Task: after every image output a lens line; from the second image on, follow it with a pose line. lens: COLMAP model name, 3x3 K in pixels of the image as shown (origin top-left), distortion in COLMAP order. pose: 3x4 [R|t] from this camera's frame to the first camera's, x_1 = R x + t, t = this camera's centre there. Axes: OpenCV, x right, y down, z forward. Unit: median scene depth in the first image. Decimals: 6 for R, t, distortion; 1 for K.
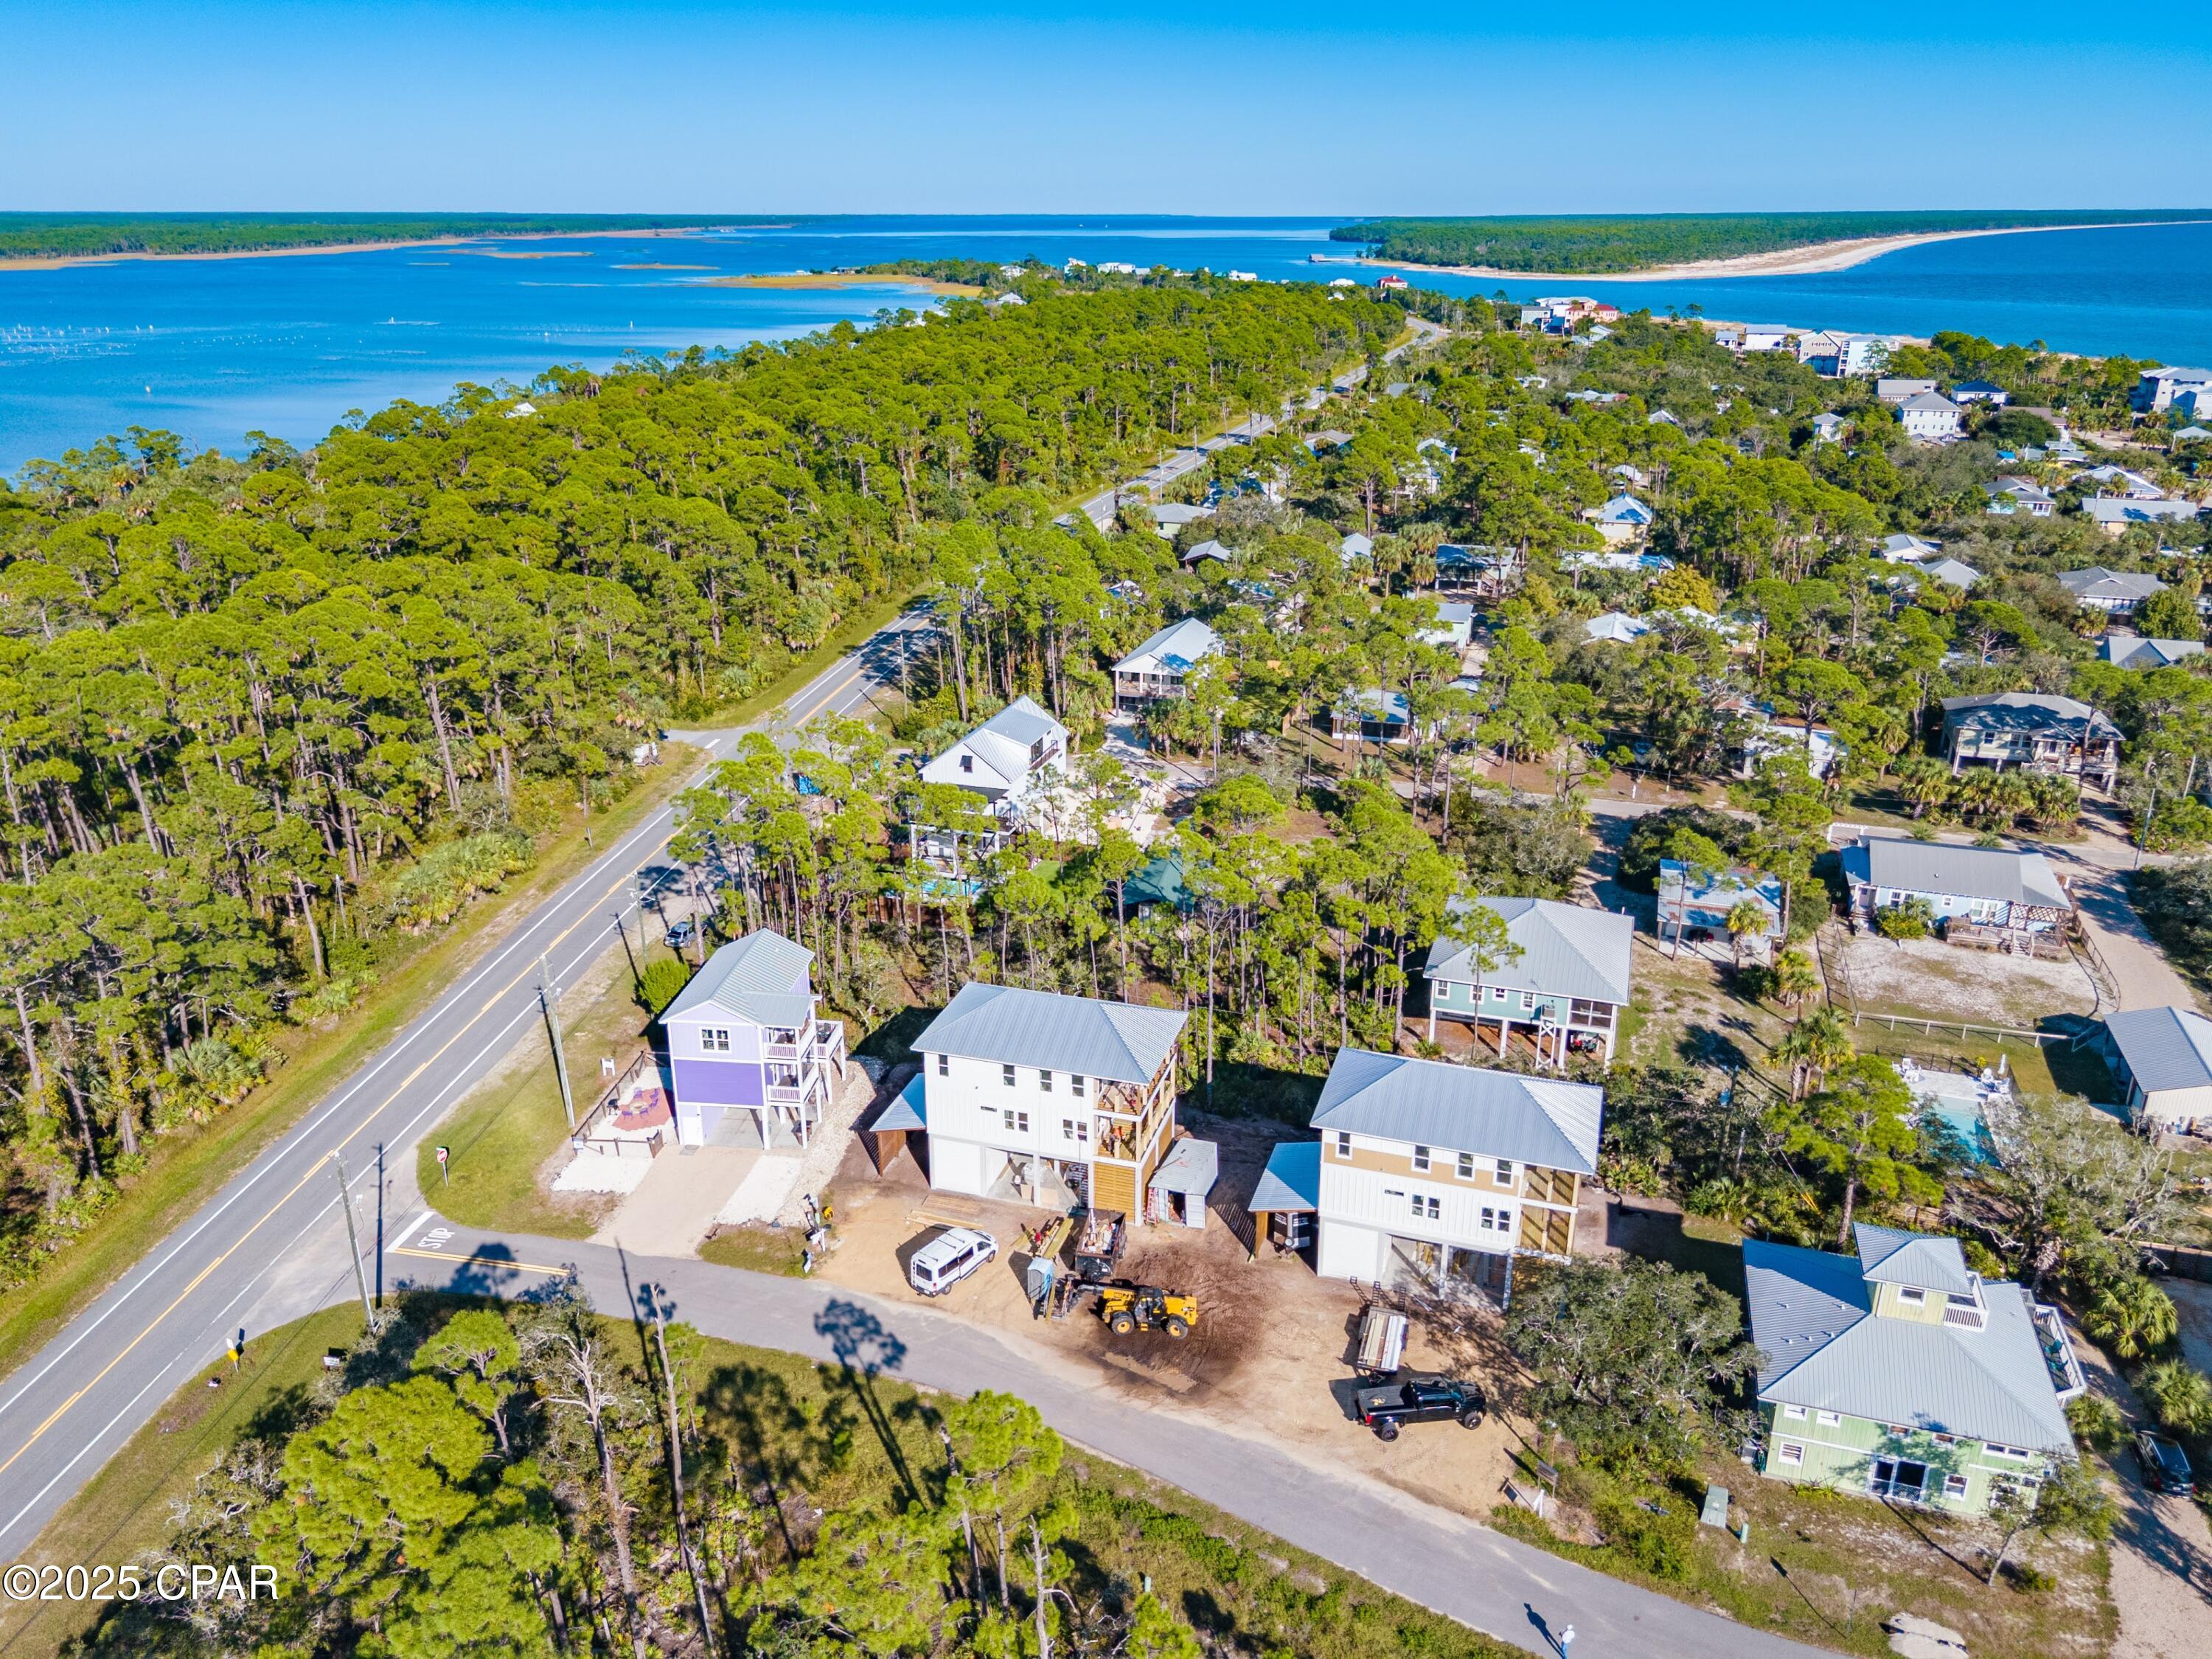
lens RADIAL K [[1639.9, 0, 1106.0], [0, 1639.9, 829.5], [0, 0, 1]] dist [0.074030, -0.066286]
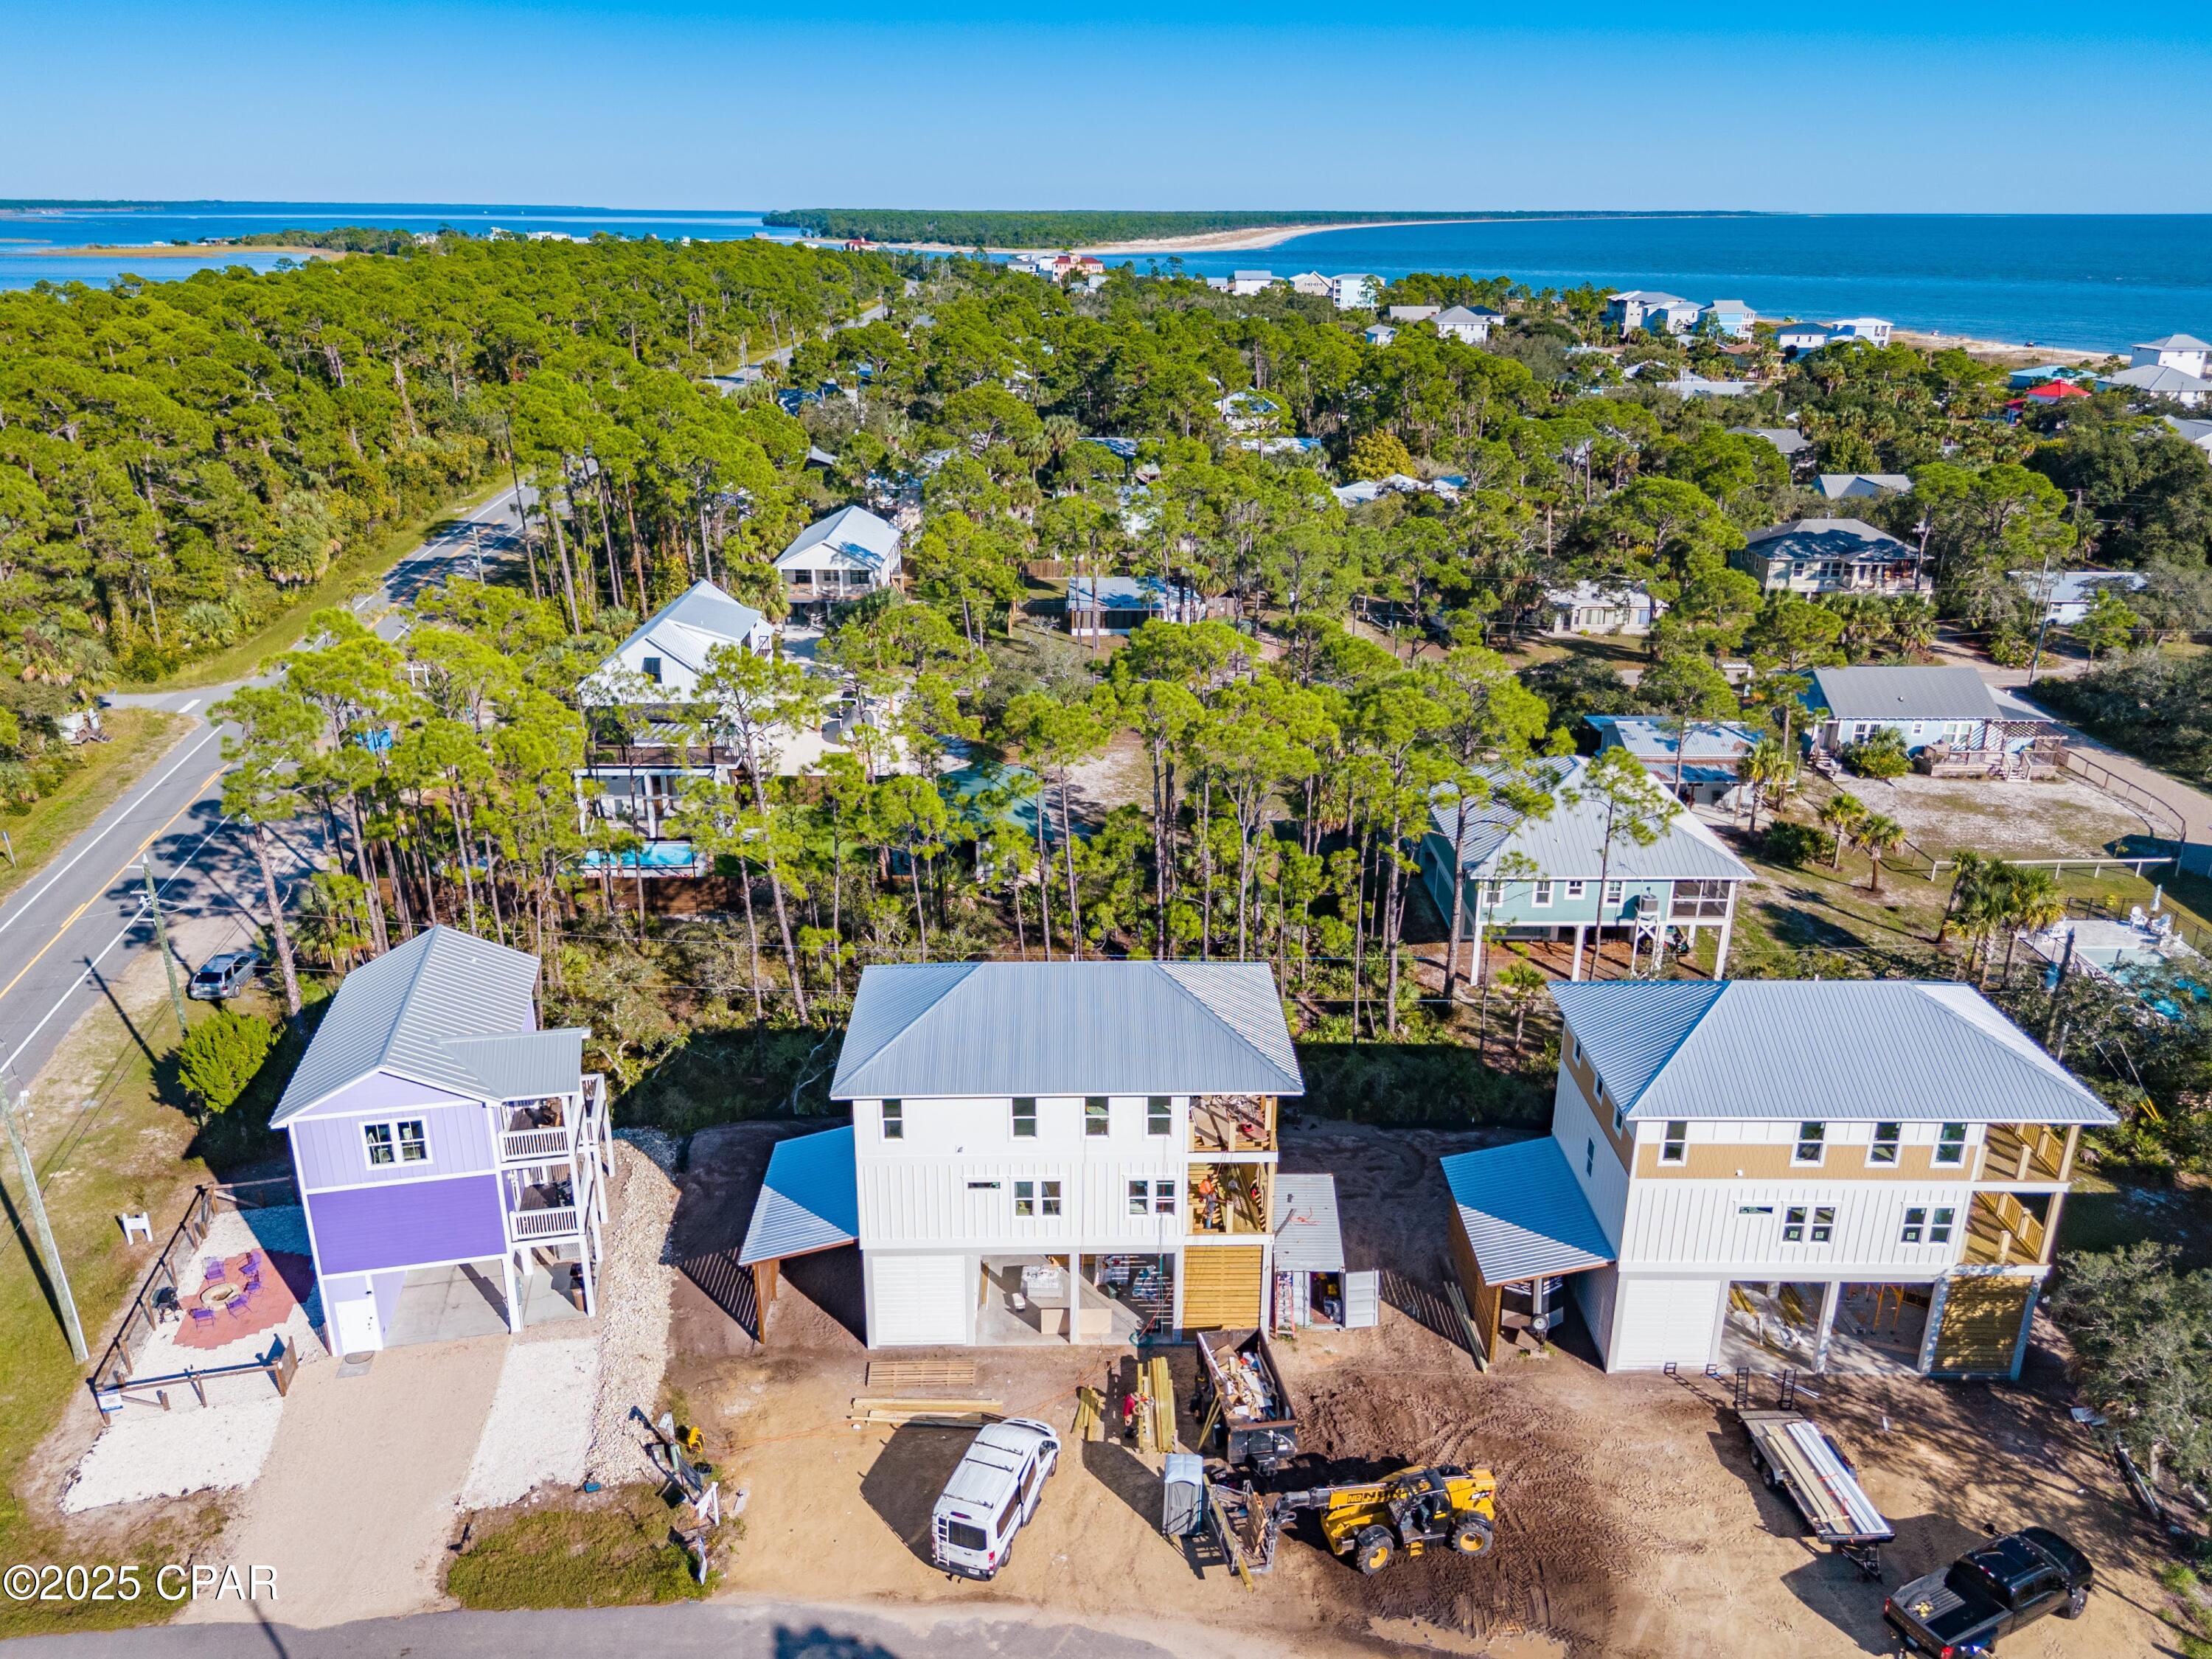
lens RADIAL K [[1633.8, 0, 1106.0], [0, 1633.8, 829.5], [0, 0, 1]] dist [0.047678, -0.035766]
pose [[0.946398, -0.107740, 0.304505, -0.168689], [0.107281, 0.994060, 0.018291, 0.044448], [-0.304667, 0.015357, 0.952335, 0.434442]]
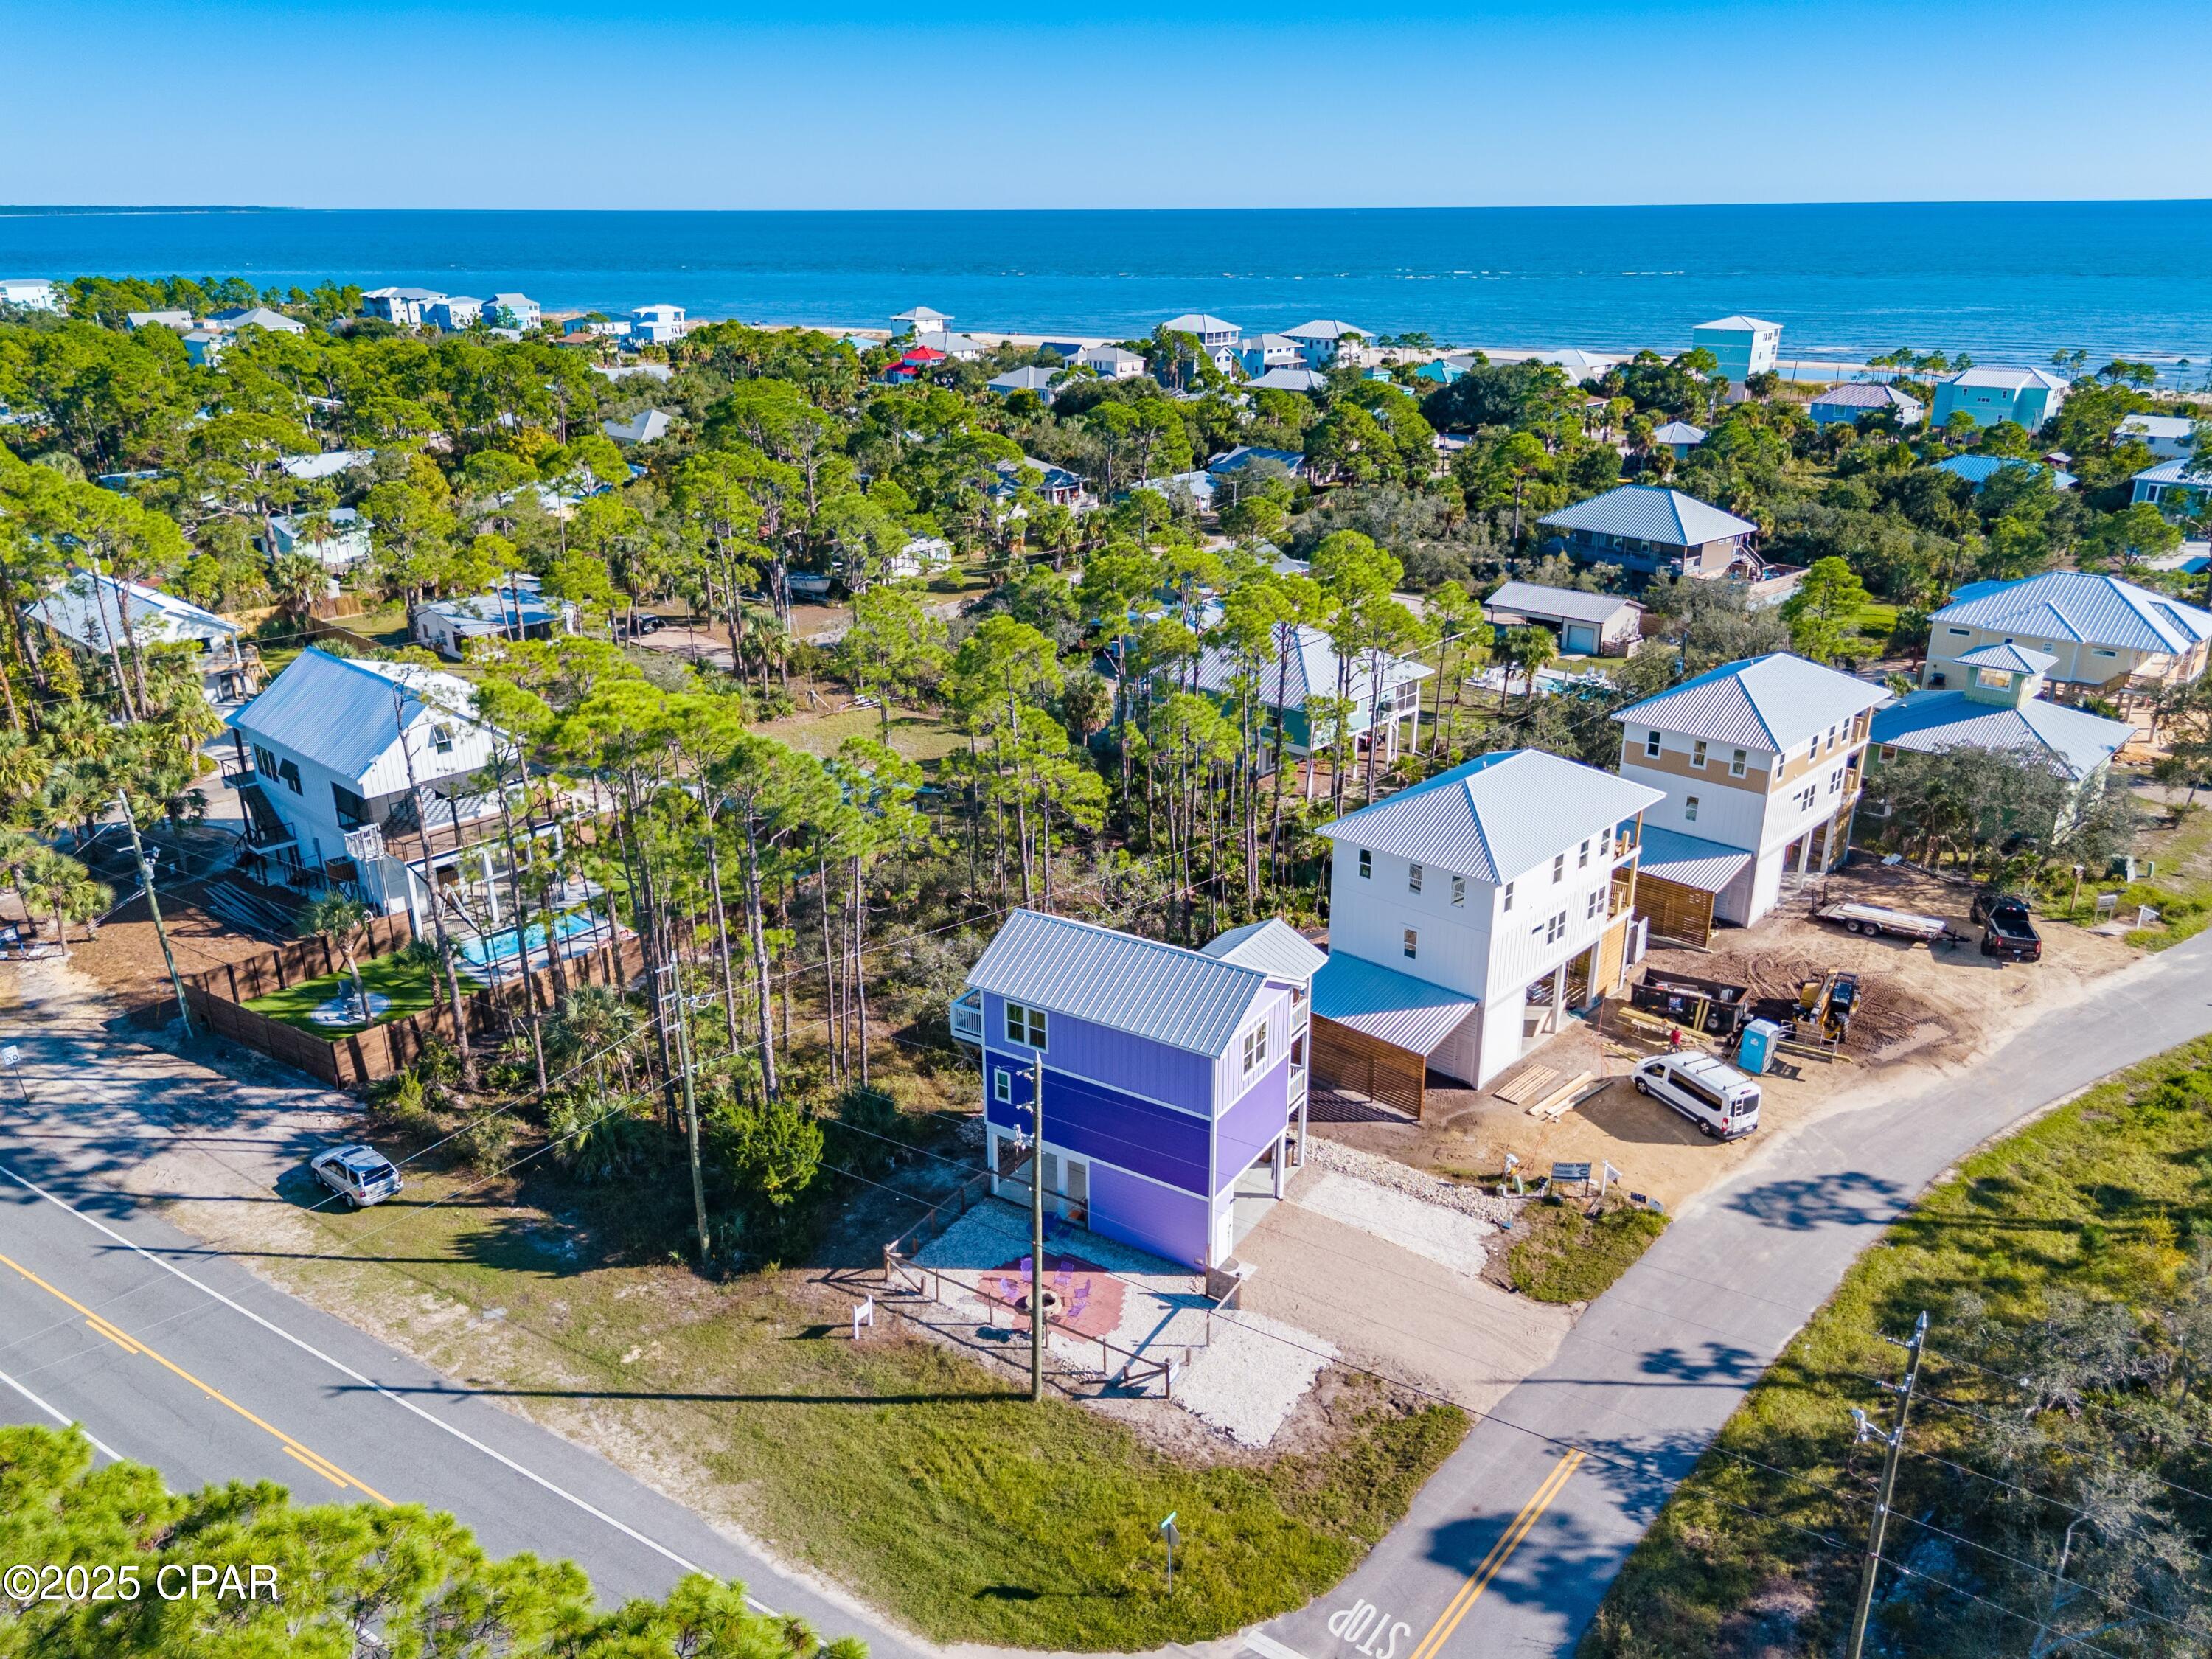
lens RADIAL K [[1639.0, 0, 1138.1], [0, 1639.0, 824.5], [0, 0, 1]] dist [0.036289, -0.002831]
pose [[0.414900, -0.317277, 0.852756, -0.683648], [0.320057, 0.928225, 0.189636, -0.060746], [-0.851717, 0.194251, 0.486667, 0.721594]]
